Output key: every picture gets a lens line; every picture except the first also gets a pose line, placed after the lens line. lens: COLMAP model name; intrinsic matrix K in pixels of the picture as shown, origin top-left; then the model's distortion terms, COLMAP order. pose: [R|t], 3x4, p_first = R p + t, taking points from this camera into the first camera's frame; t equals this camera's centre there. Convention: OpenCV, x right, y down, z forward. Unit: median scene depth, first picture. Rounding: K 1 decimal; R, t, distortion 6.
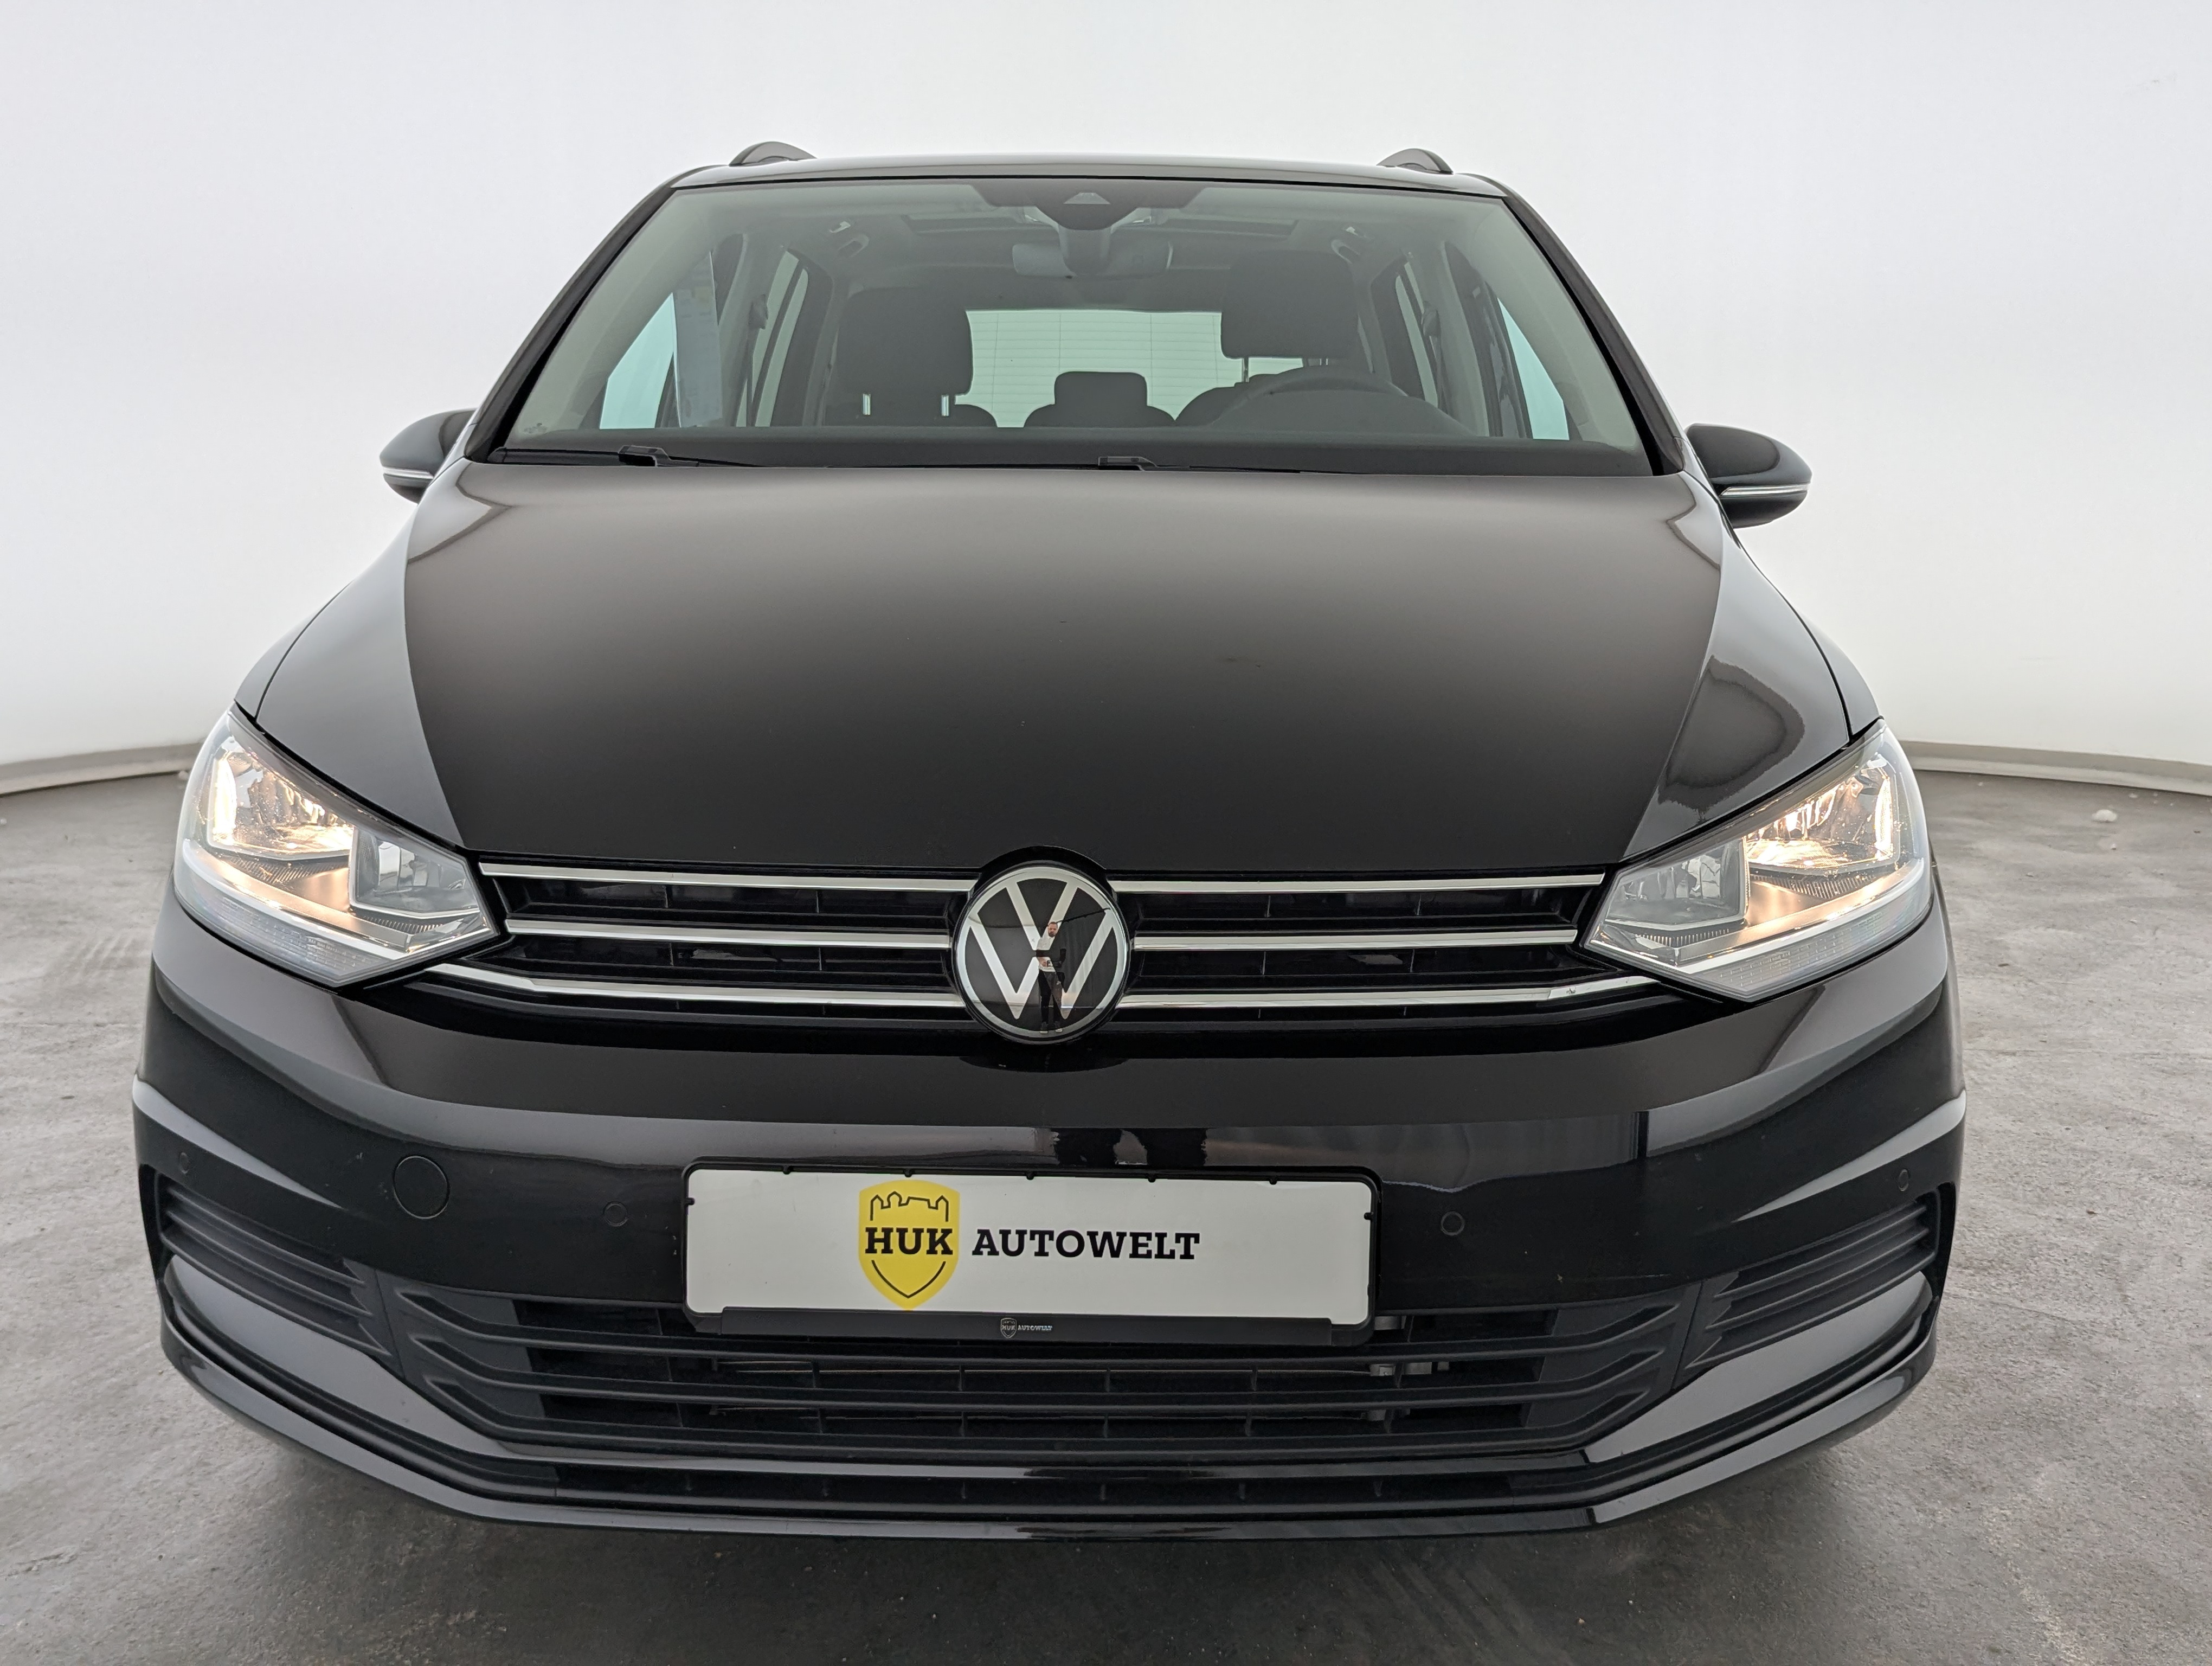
lens RADIAL K [[2027.9, 0, 1123.5], [0, 2027.9, 821.9], [0, 0, 1]] dist [0.062006, -0.066070]
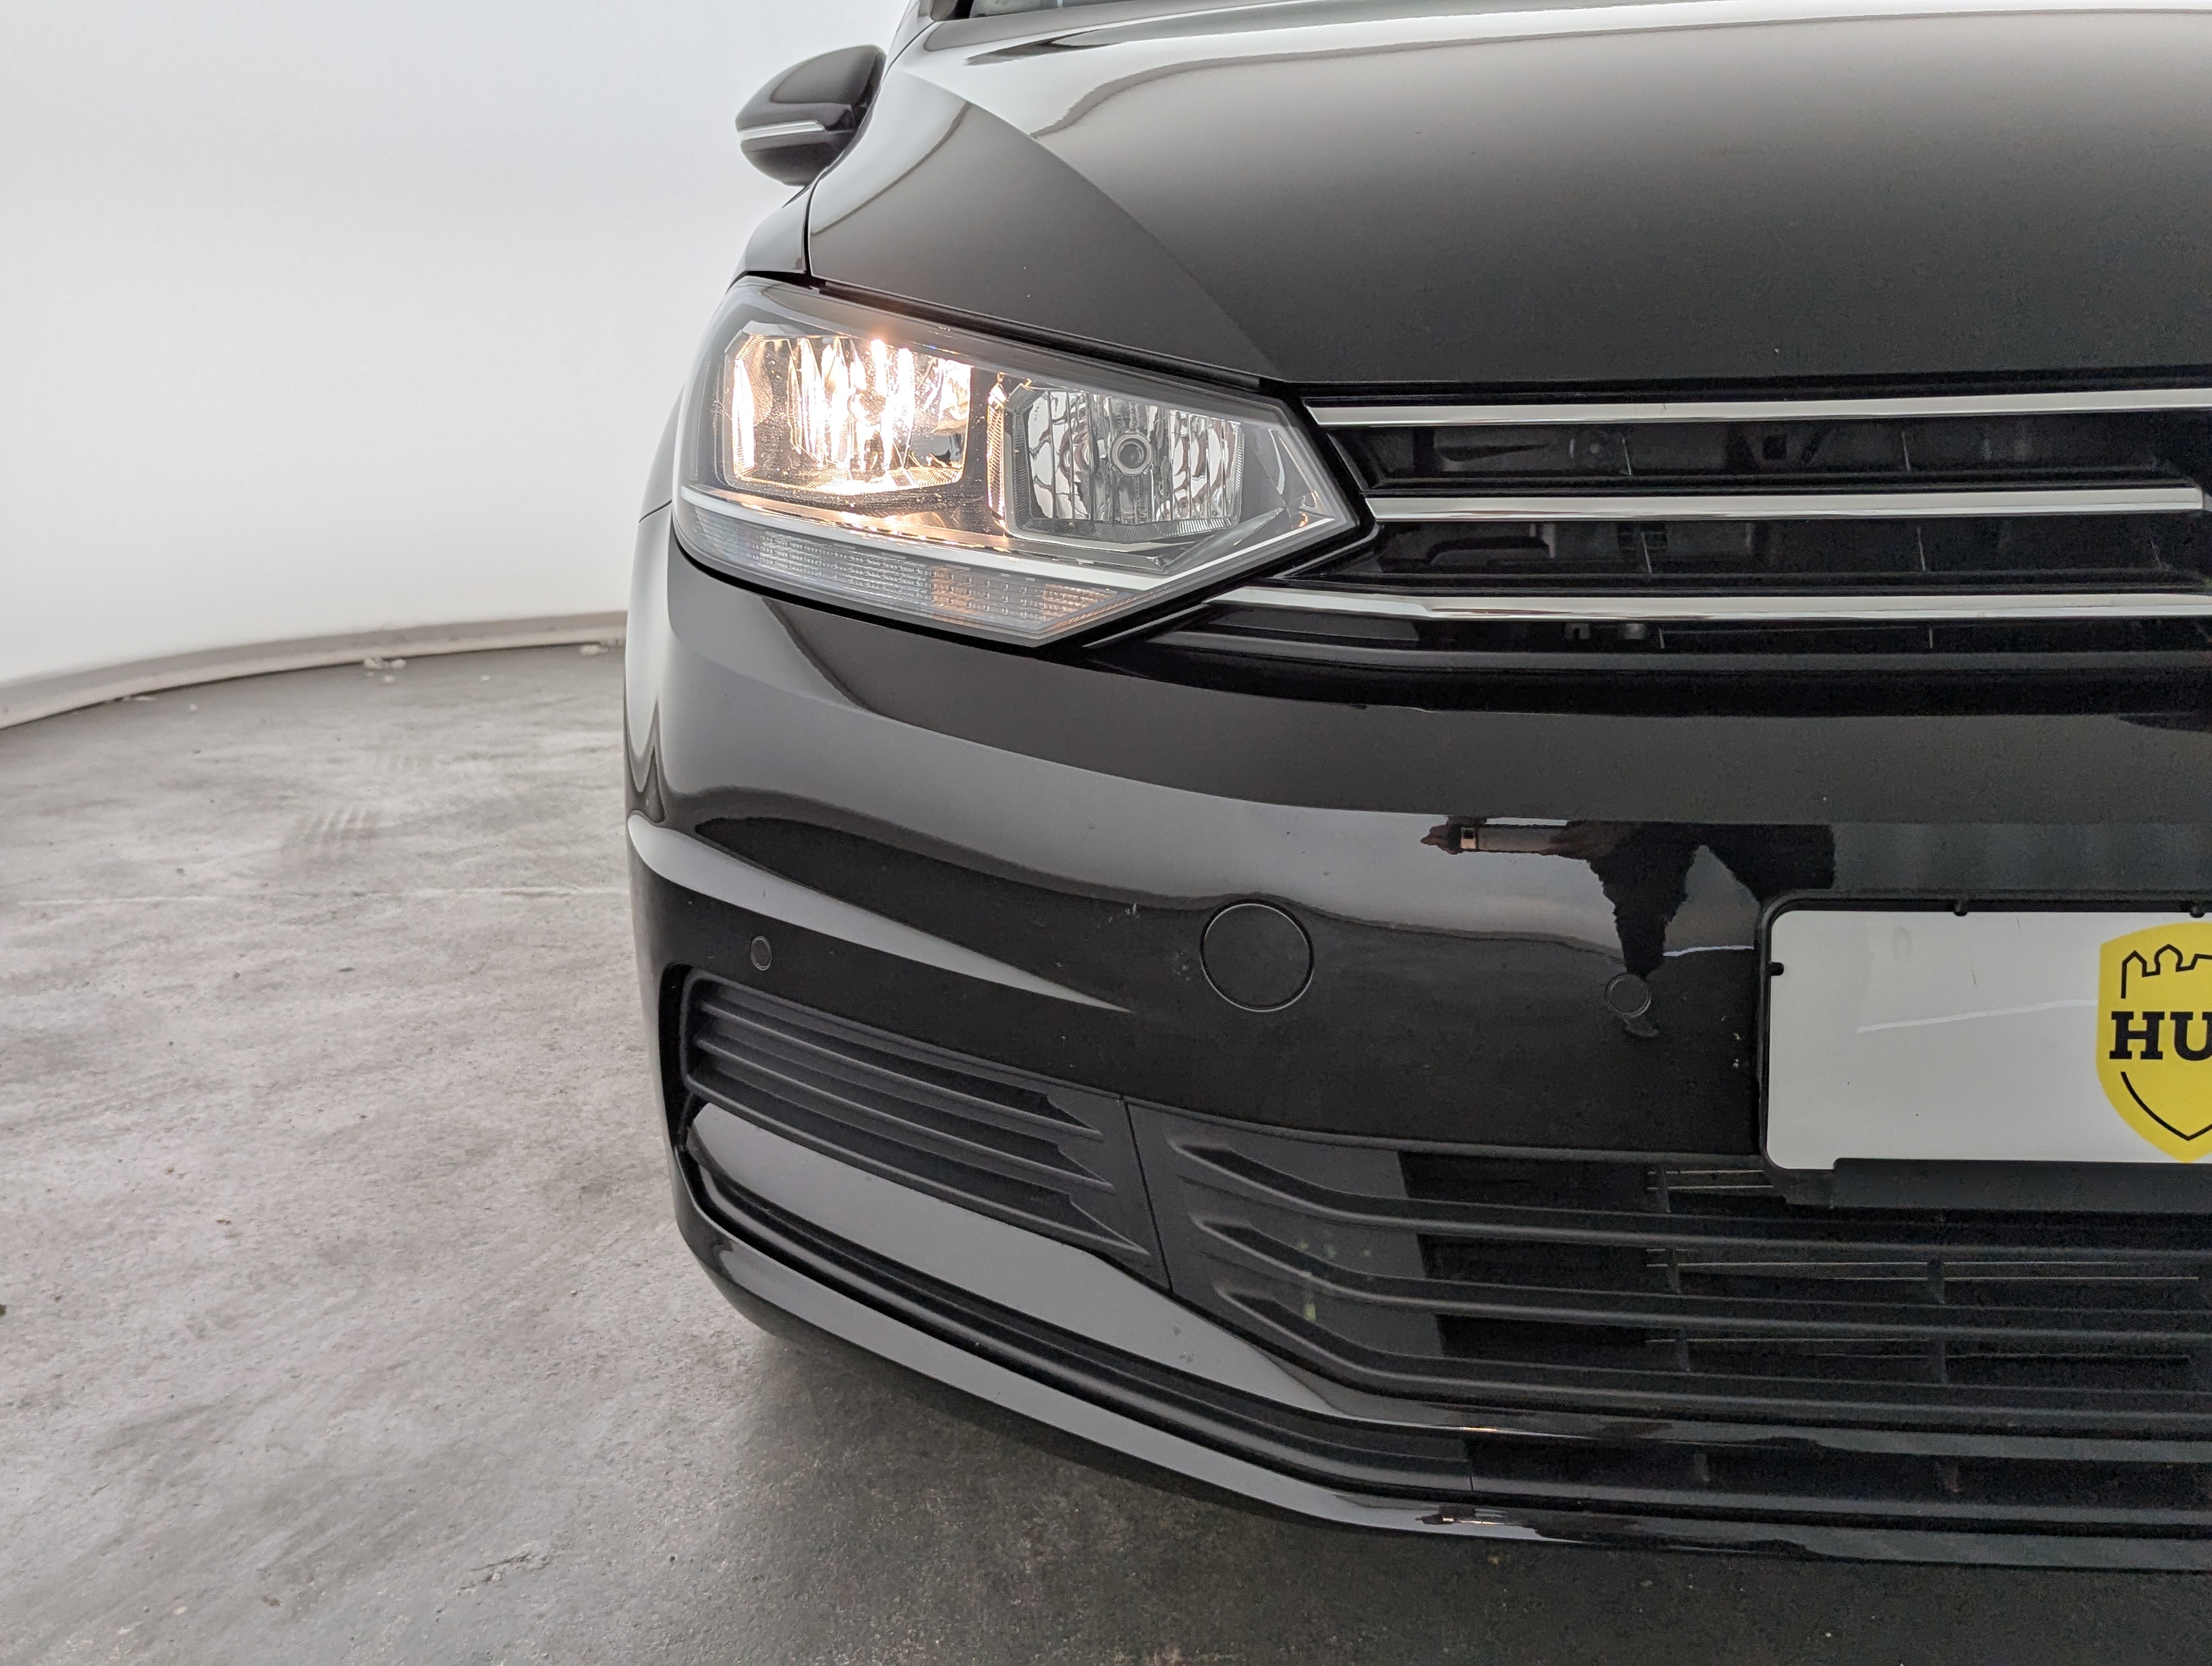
lens RADIAL K [[2096.5, 0, 1087.3], [0, 2096.5, 798.8], [0, 0, 1]] dist [0.038461, -0.009723]
pose [[0.996743, -0.025051, -0.076657, -0.255400], [0.027100, 0.999299, 0.025811, 0.087630], [0.075957, -0.027804, 0.996723, 0.304991]]
